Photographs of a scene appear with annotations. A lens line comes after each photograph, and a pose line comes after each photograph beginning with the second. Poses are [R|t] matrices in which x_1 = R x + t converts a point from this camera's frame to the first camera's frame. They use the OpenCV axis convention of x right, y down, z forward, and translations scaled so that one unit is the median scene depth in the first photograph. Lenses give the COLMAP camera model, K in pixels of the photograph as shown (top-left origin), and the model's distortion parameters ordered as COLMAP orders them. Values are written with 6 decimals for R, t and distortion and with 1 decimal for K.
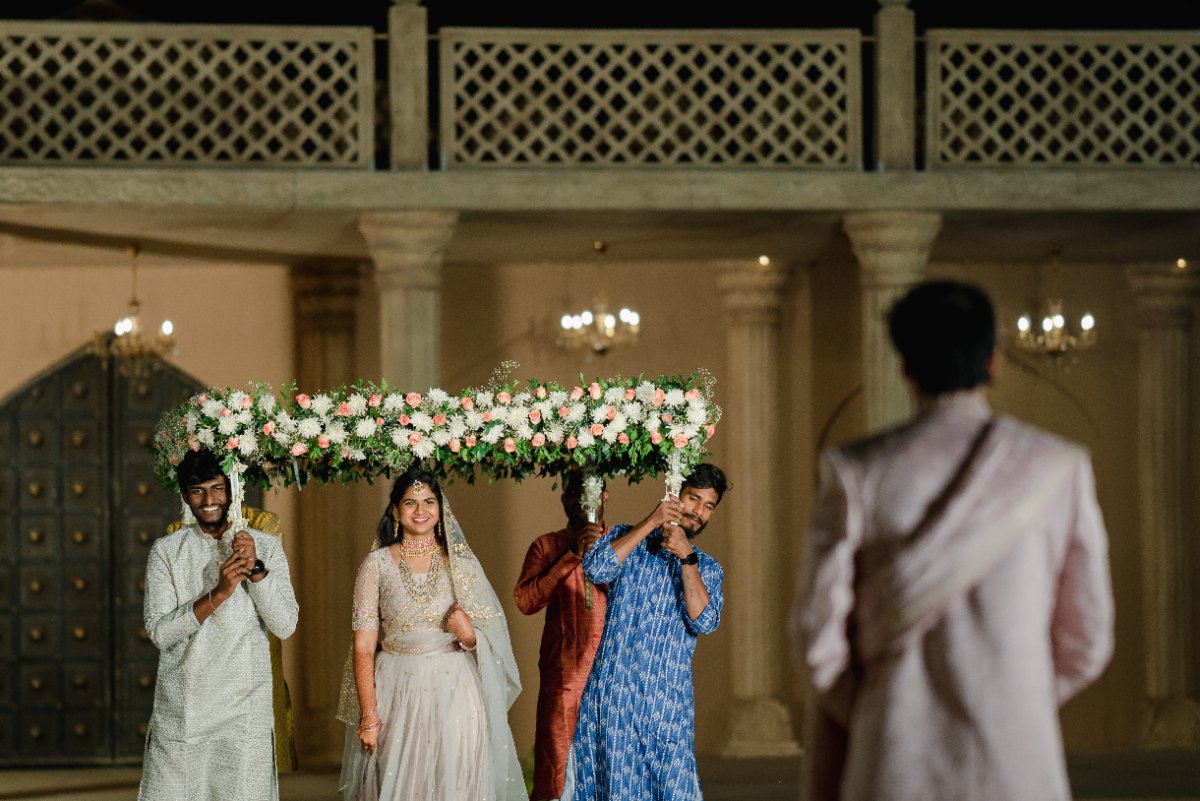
lens RADIAL K [[2861.8, 0, 599.3], [0, 2861.8, 406.0], [0, 0, 1]] dist [0.771782, 0.000000]
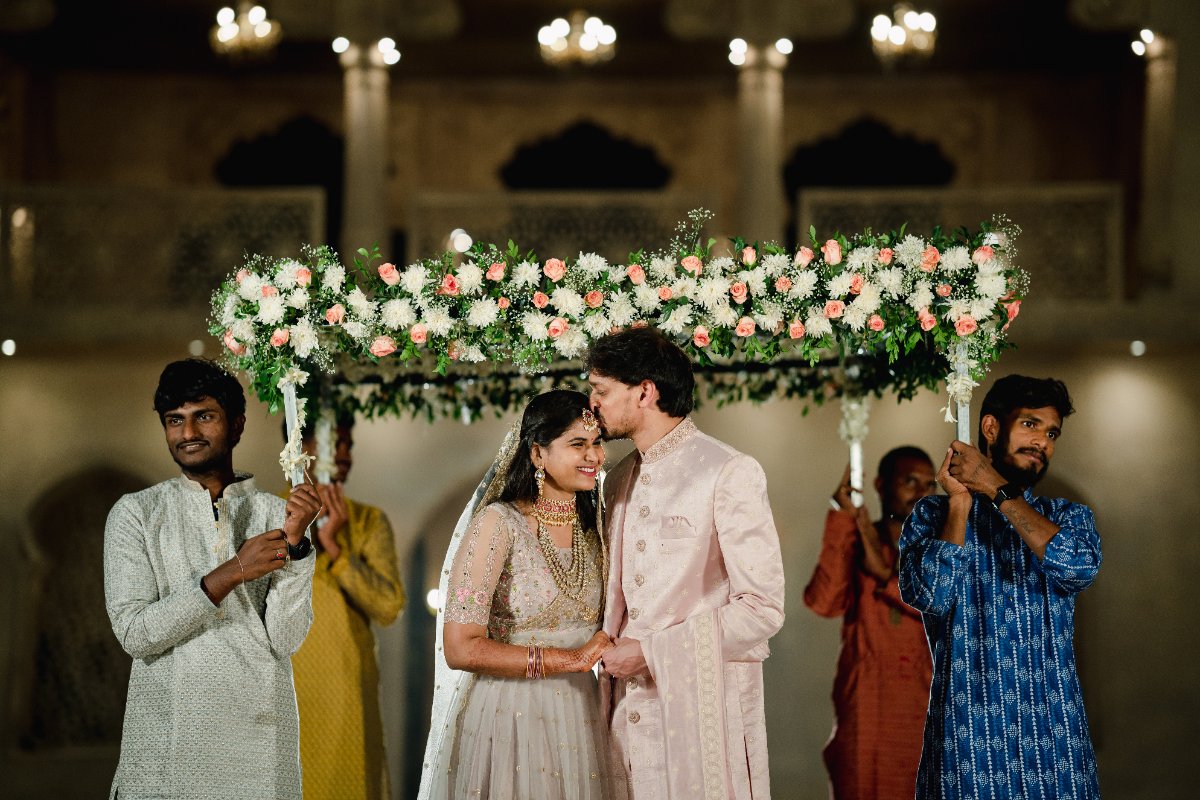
lens RADIAL K [[2861.8, 0, 603.7], [0, 2861.8, 393.6], [0, 0, 1]] dist [0.771782, 0.000000]
pose [[0.994540, -0.021057, -0.102207, 0.013667], [0.022459, 0.999669, 0.012588, 0.018163], [0.101908, -0.014815, 0.994683, 0.336583]]
